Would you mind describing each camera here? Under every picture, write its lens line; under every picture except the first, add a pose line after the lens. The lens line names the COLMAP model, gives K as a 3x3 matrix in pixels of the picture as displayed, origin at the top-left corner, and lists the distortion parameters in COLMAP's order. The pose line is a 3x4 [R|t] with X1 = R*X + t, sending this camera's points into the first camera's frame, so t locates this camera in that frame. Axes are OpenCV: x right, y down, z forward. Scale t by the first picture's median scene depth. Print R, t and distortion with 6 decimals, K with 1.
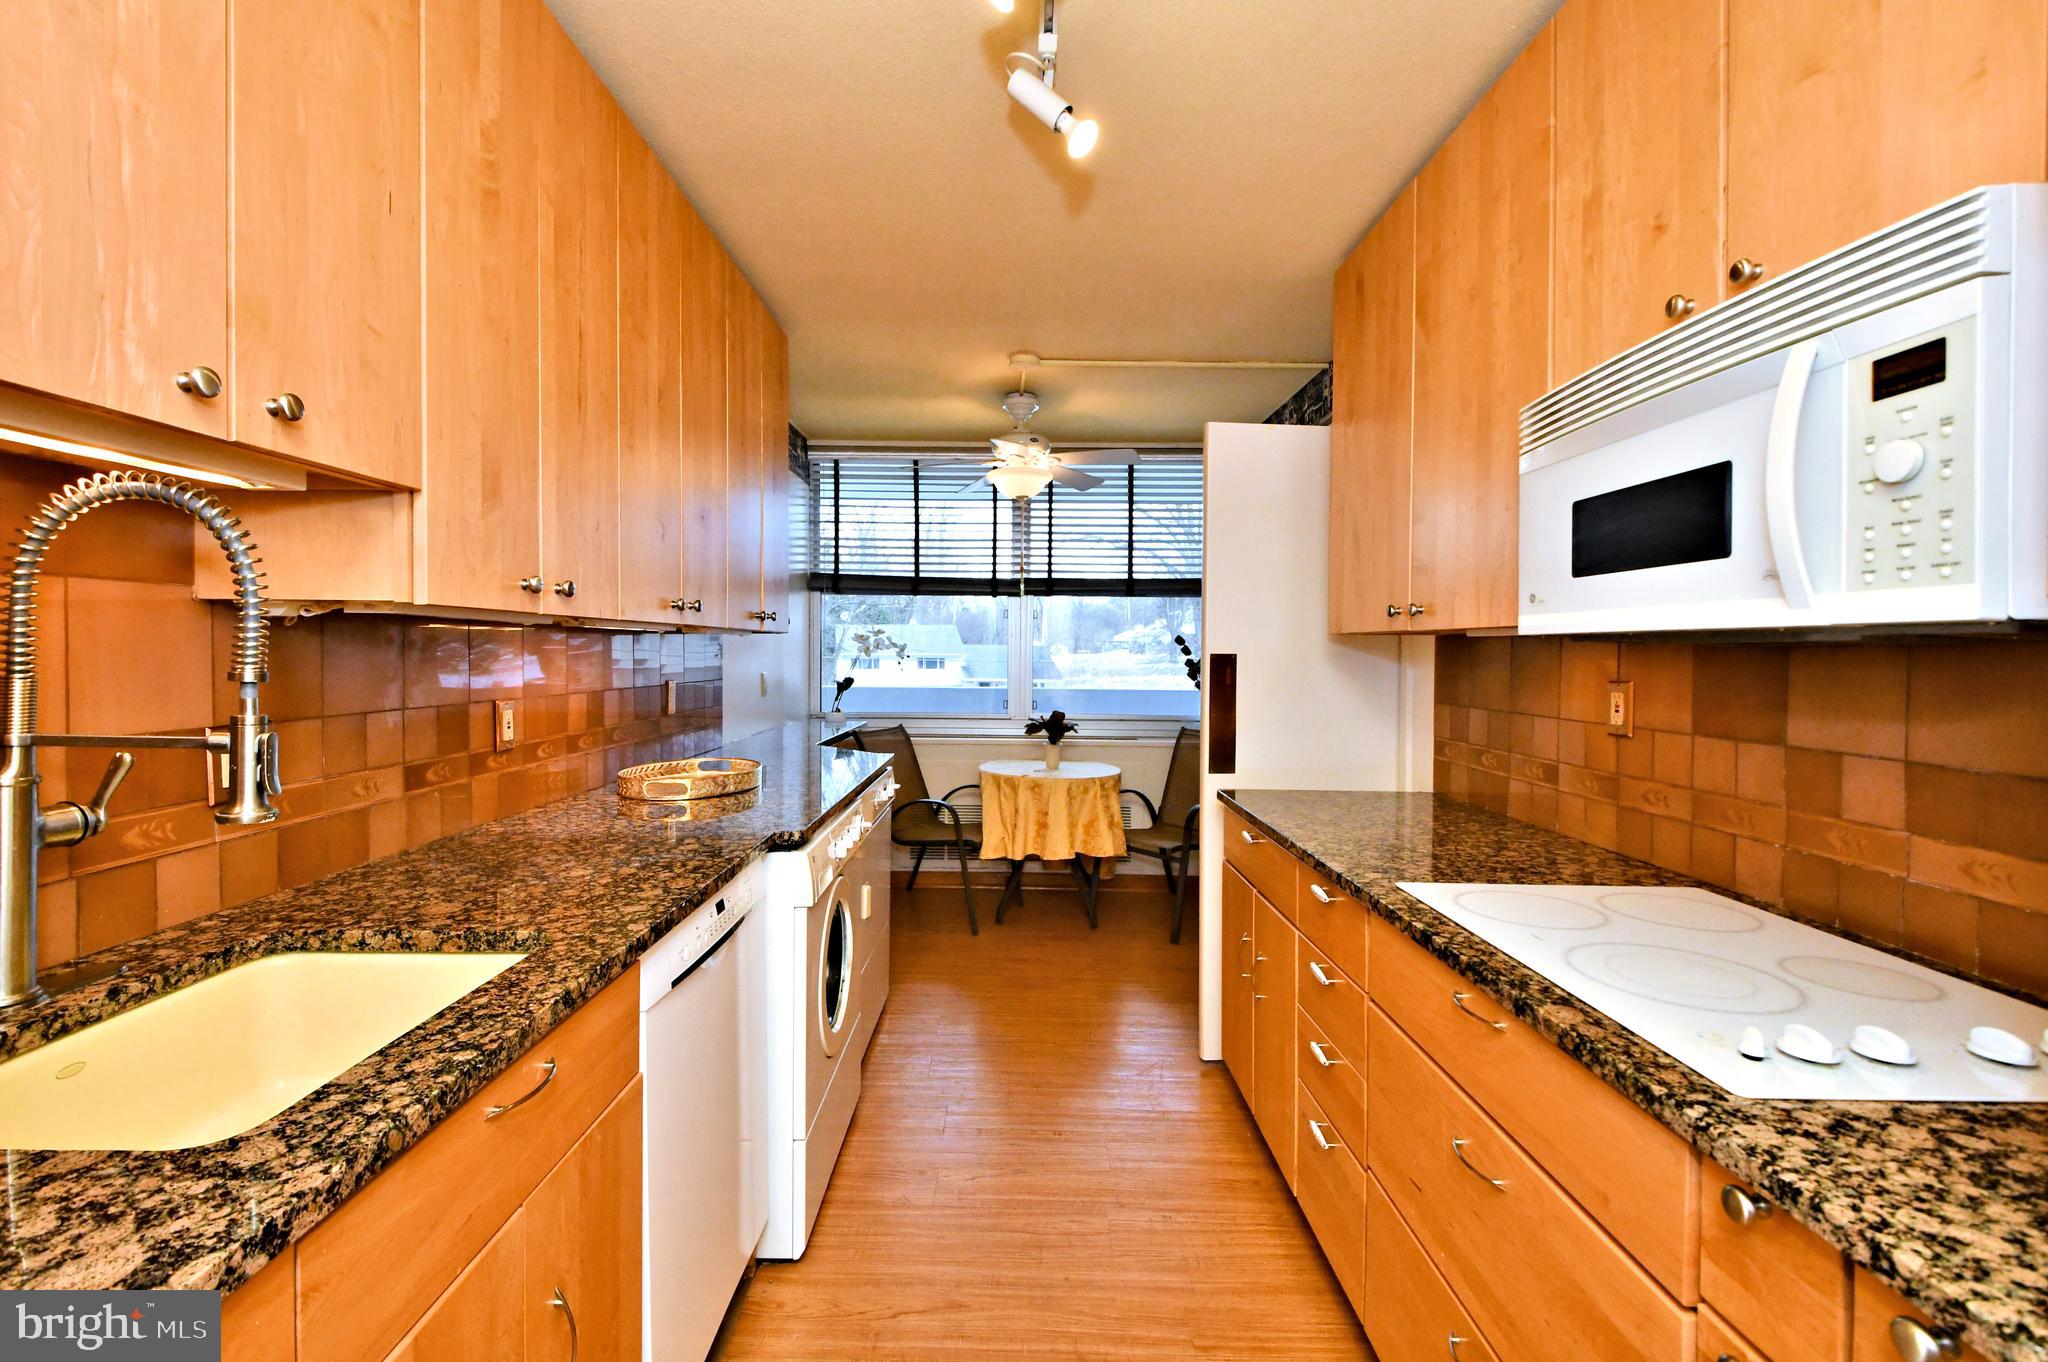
lens RADIAL K [[864.0, 0, 1001.4], [0, 864.0, 679.1], [0, 0, 1]] dist [0.034886, -0.016158]
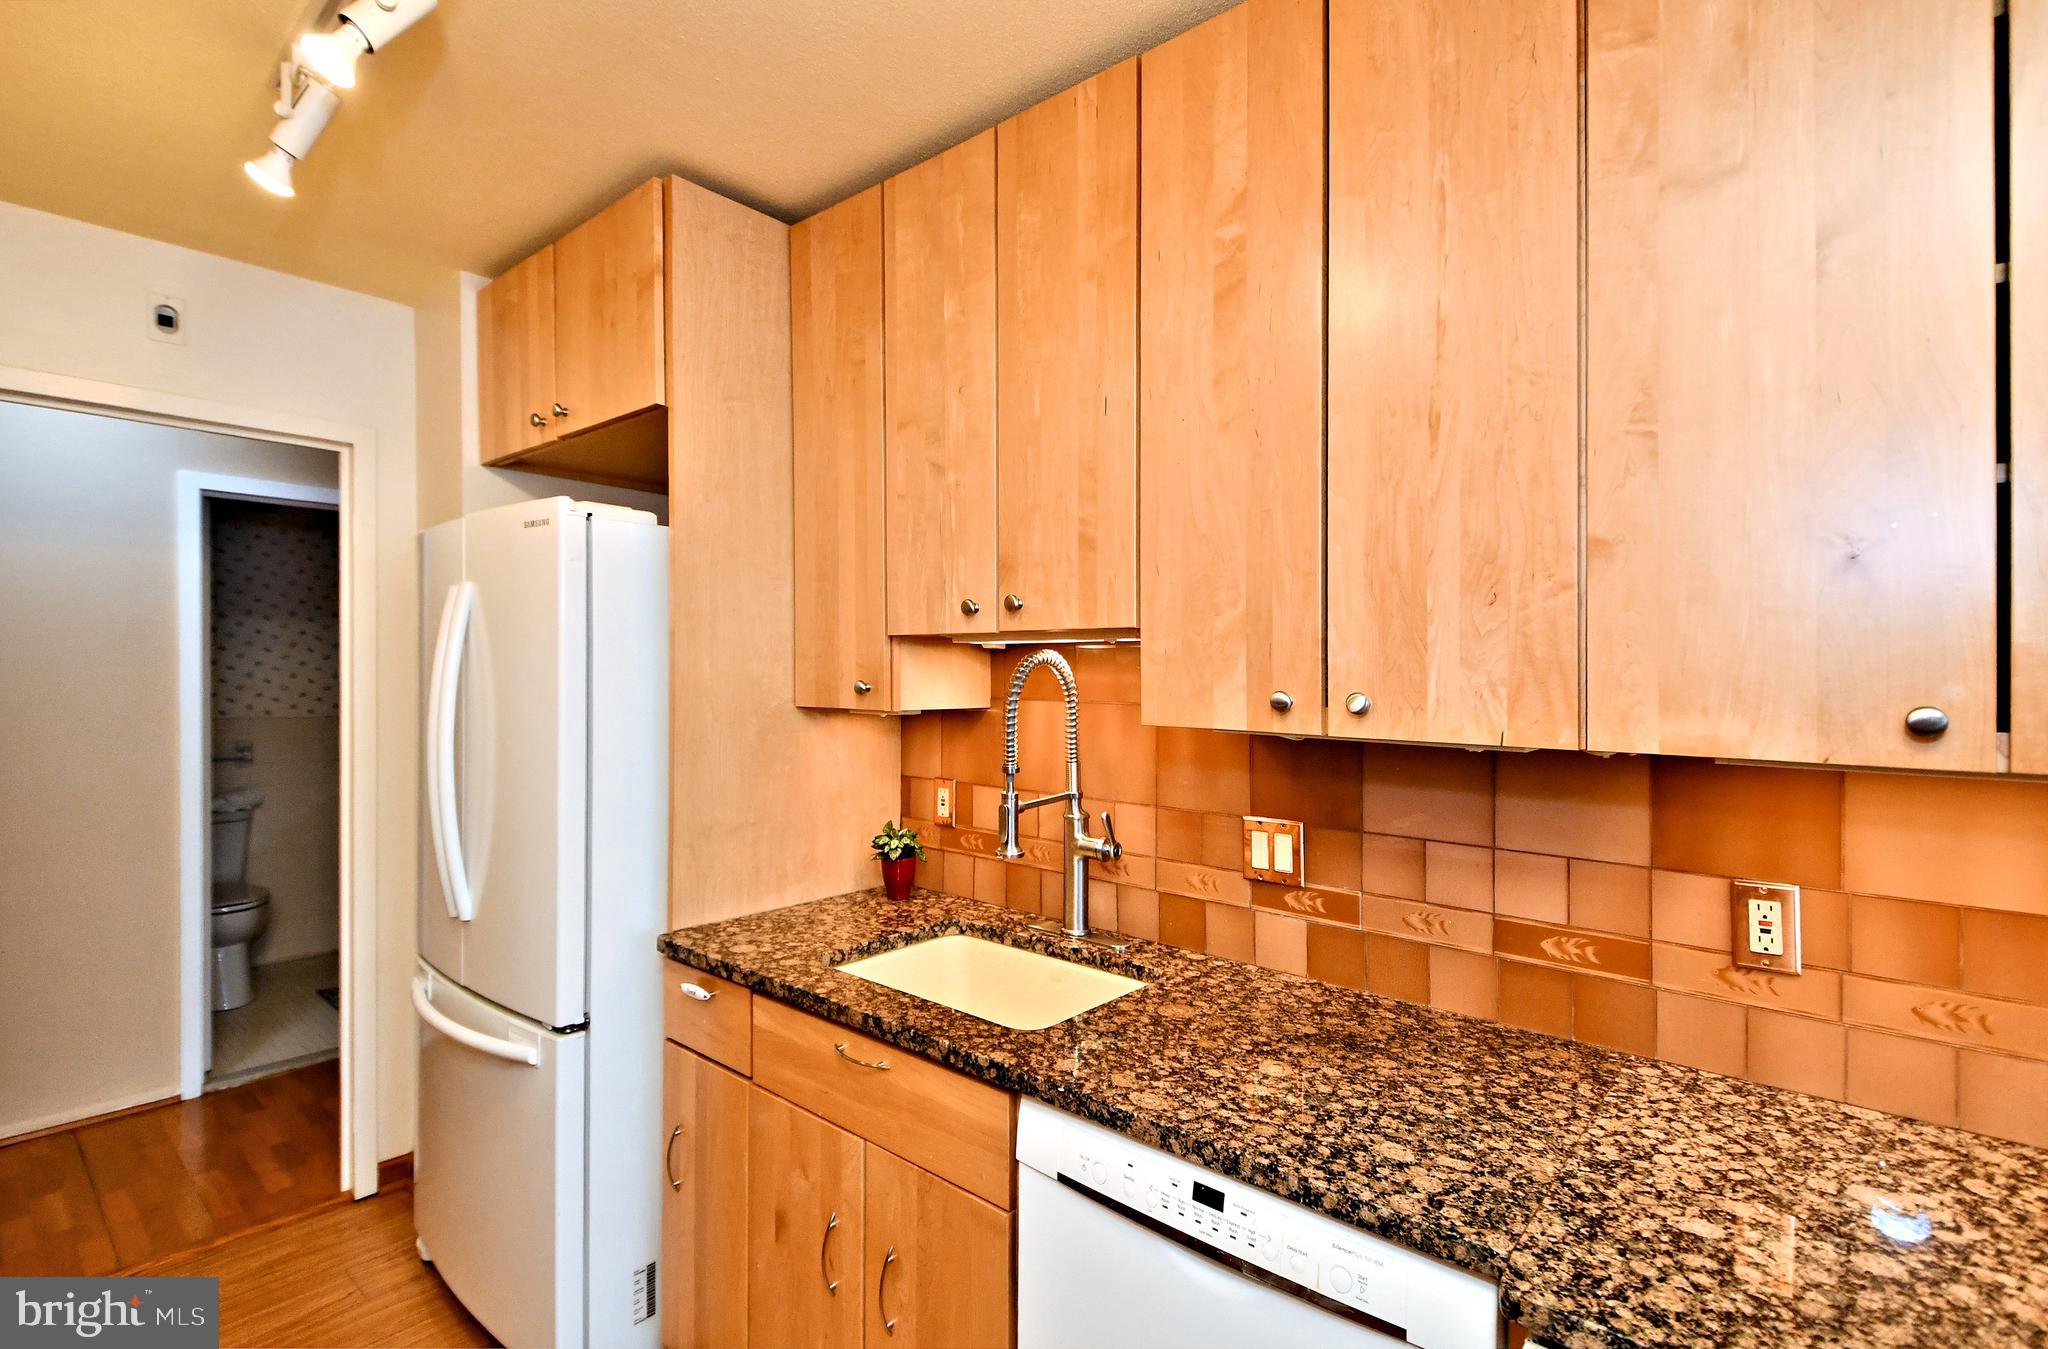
lens RADIAL K [[963.8, 0, 1000.9], [0, 963.8, 674.8], [0, 0, 1]] dist [0.031120, -0.012110]
pose [[-0.651893, -0.010757, -0.758235, 0.325599], [-0.042938, 0.998819, 0.022745, -0.134467], [0.757094, 0.047384, -0.651585, 1.305779]]
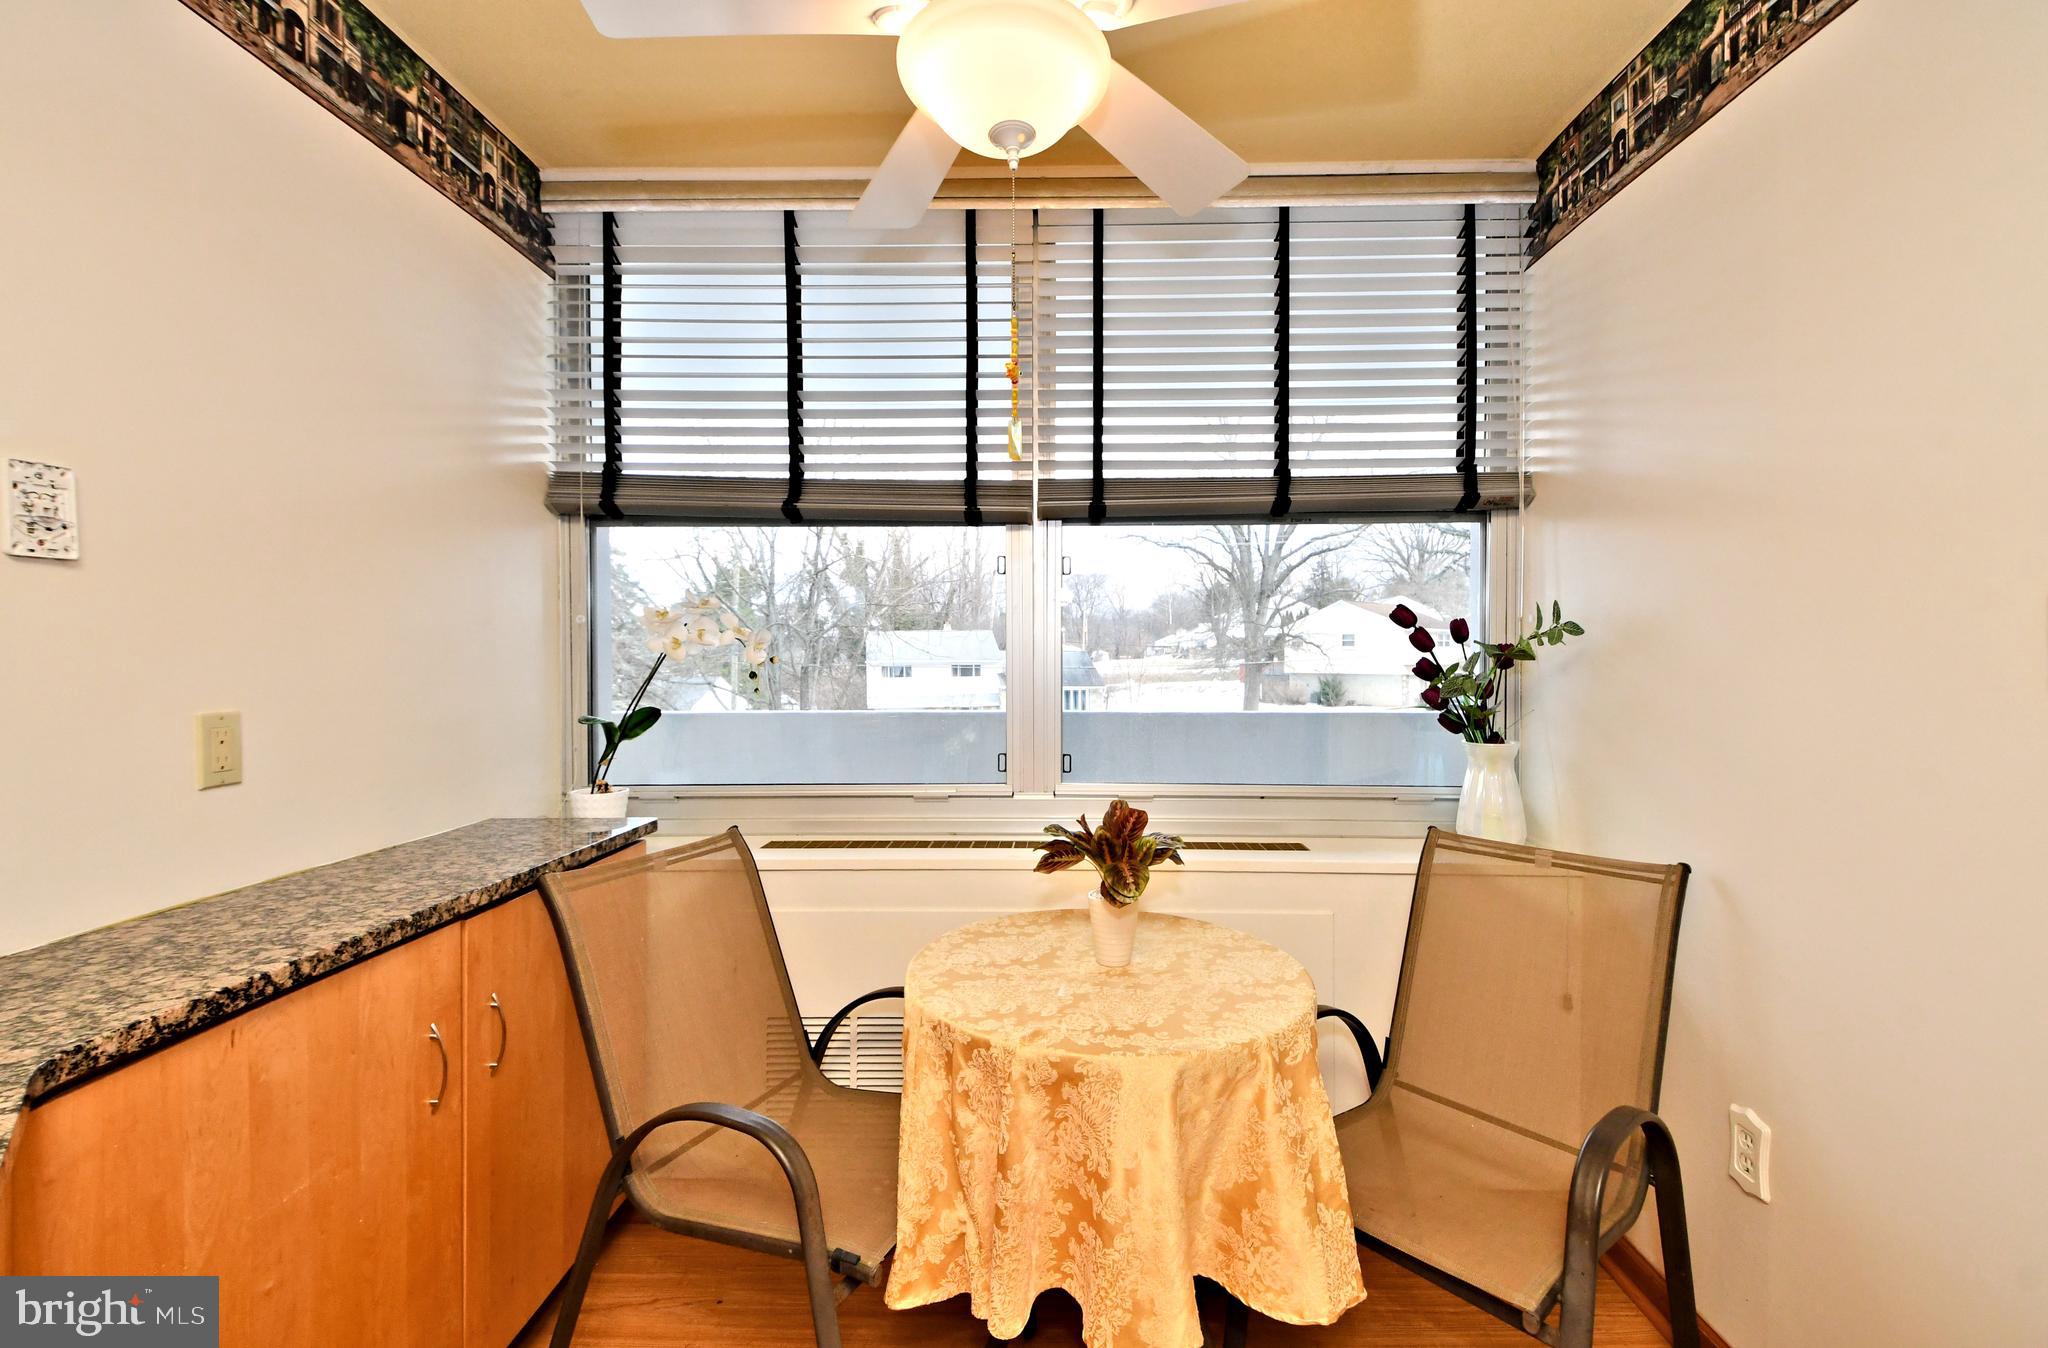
lens RADIAL K [[885.0, 0, 1024.0], [0, 885.0, 674.0], [0, 0, 1]] dist [0.000040, -0.000653]
pose [[0.999755, -0.010405, -0.019526, 0.085374], [0.010135, 0.999852, -0.013898, -0.038664], [0.019668, 0.013696, 0.999713, 1.790724]]
